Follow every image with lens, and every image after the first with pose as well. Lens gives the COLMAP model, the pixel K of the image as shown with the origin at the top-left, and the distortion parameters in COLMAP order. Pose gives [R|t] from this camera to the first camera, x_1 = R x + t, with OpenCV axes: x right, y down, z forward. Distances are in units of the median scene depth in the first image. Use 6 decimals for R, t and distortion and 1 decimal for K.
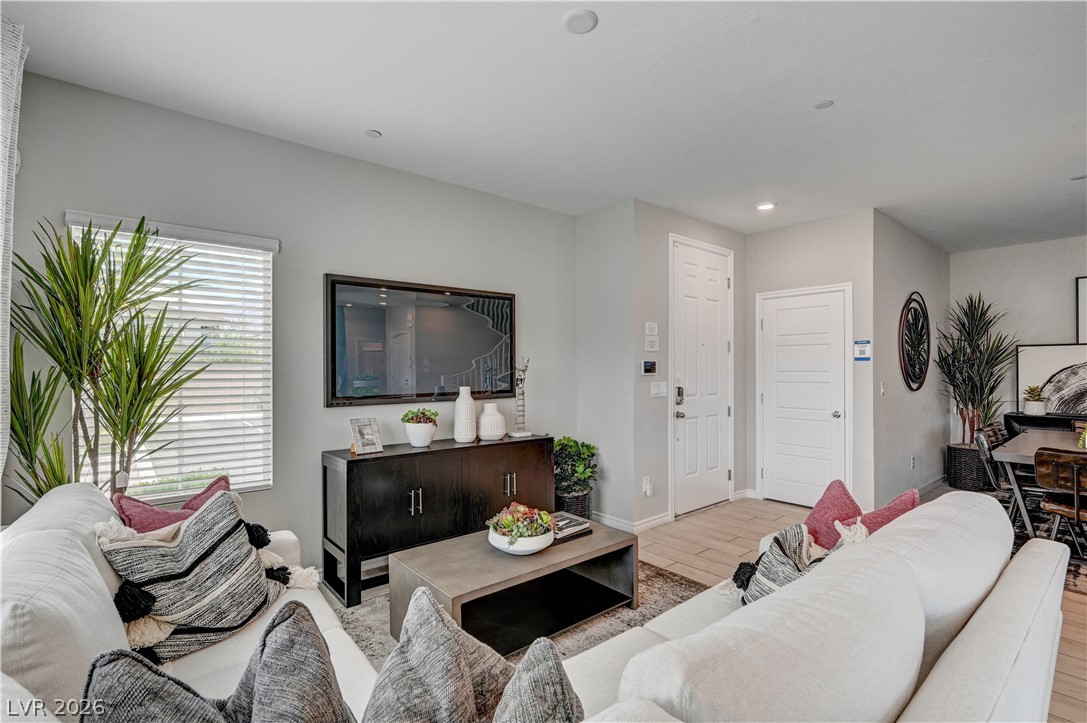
lens RADIAL K [[507.2, 0, 549.0], [0, 507.2, 364.5], [0, 0, 1]] dist [-0.001415, 0.000230]
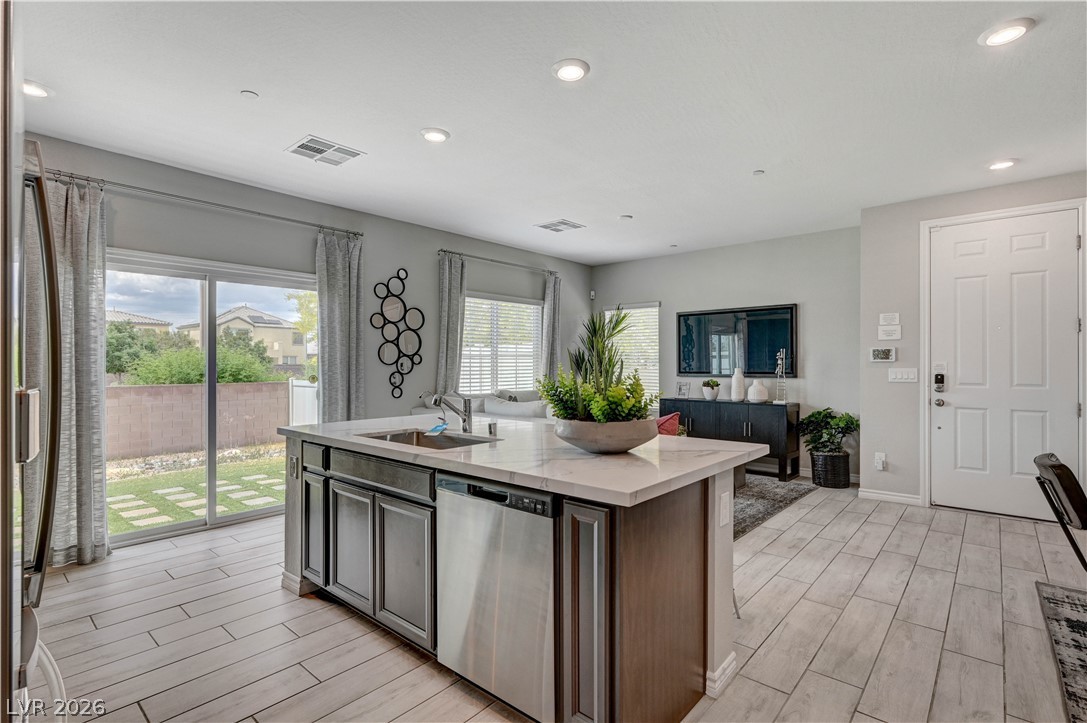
lens RADIAL K [[521.4, 0, 548.8], [0, 521.4, 364.6], [0, 0, 1]] dist [0.001318, 0.000385]
pose [[0.153788, 0.001839, -0.988102, 1.594474], [0.006531, 0.999975, 0.002878, 0.025525], [0.988082, -0.006896, 0.153772, 0.143155]]
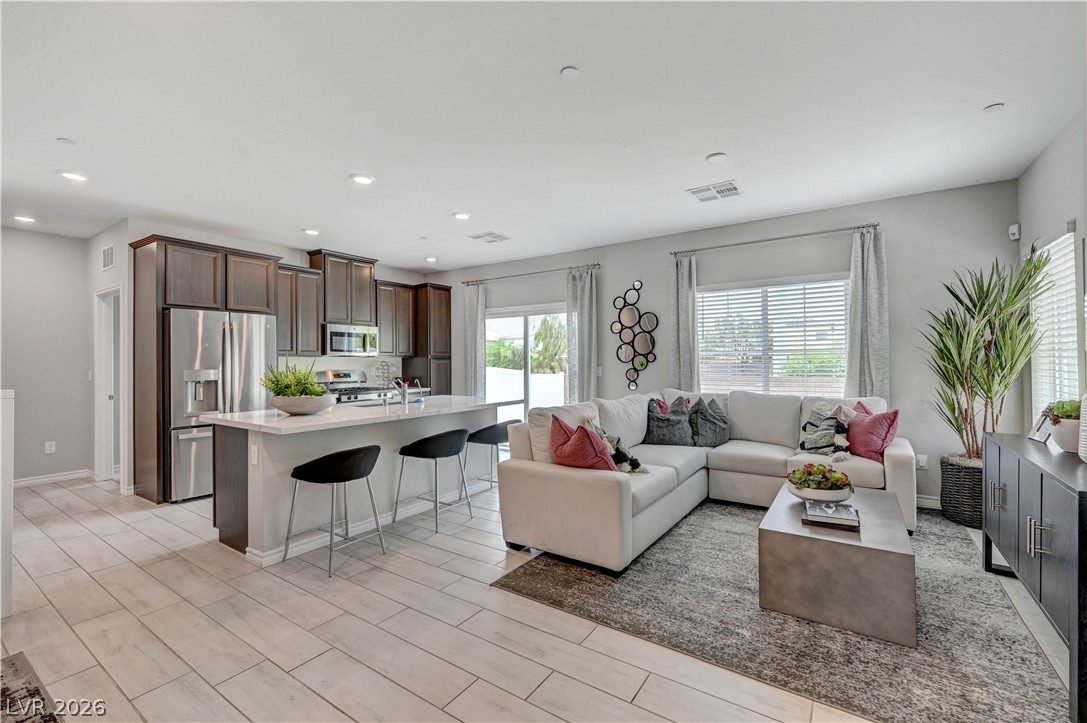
lens RADIAL K [[463.3, 0, 545.5], [0, 463.3, 360.8], [0, 0, 1]] dist [0.001408, 0.000045]
pose [[-0.963339, 0.005940, -0.268222, 0.681223], [0.008177, 0.999940, -0.007224, 0.030738], [0.268163, -0.009152, -0.963330, 1.500382]]
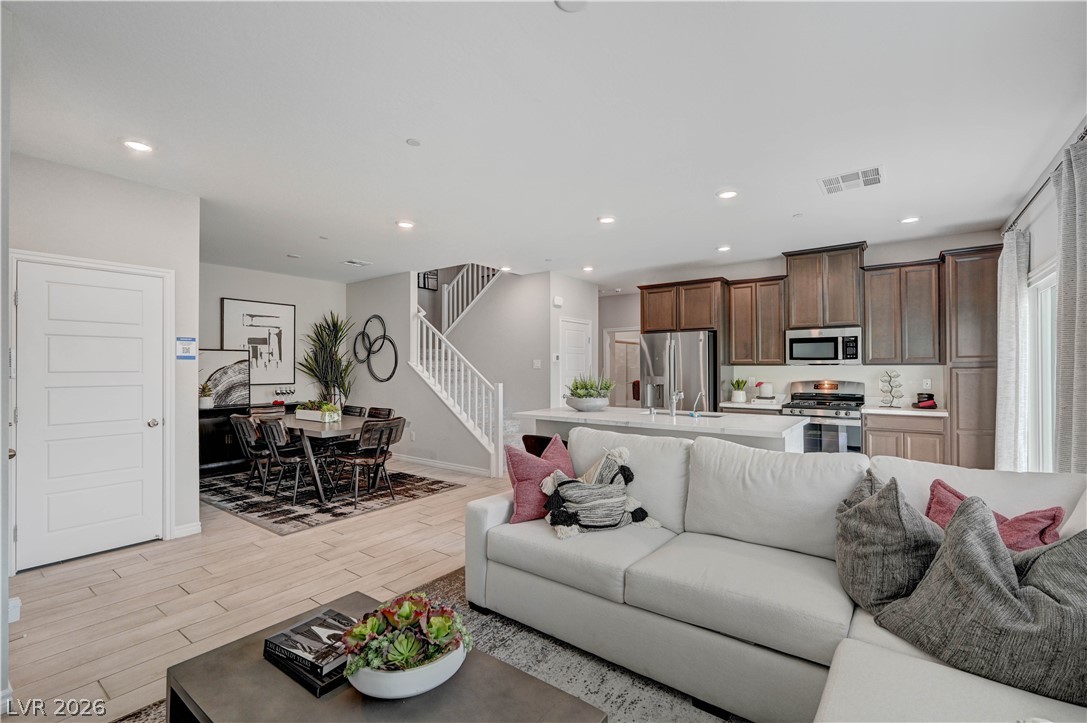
lens RADIAL K [[474.8, 0, 546.9], [0, 474.8, 365.2], [0, 0, 1]] dist [-0.000445, -0.000013]
pose [[-0.222354, 0.009102, 0.974923, -0.494501], [-0.002646, 0.999947, -0.009939, 0.013023], [-0.974962, -0.004789, -0.222318, 0.777991]]
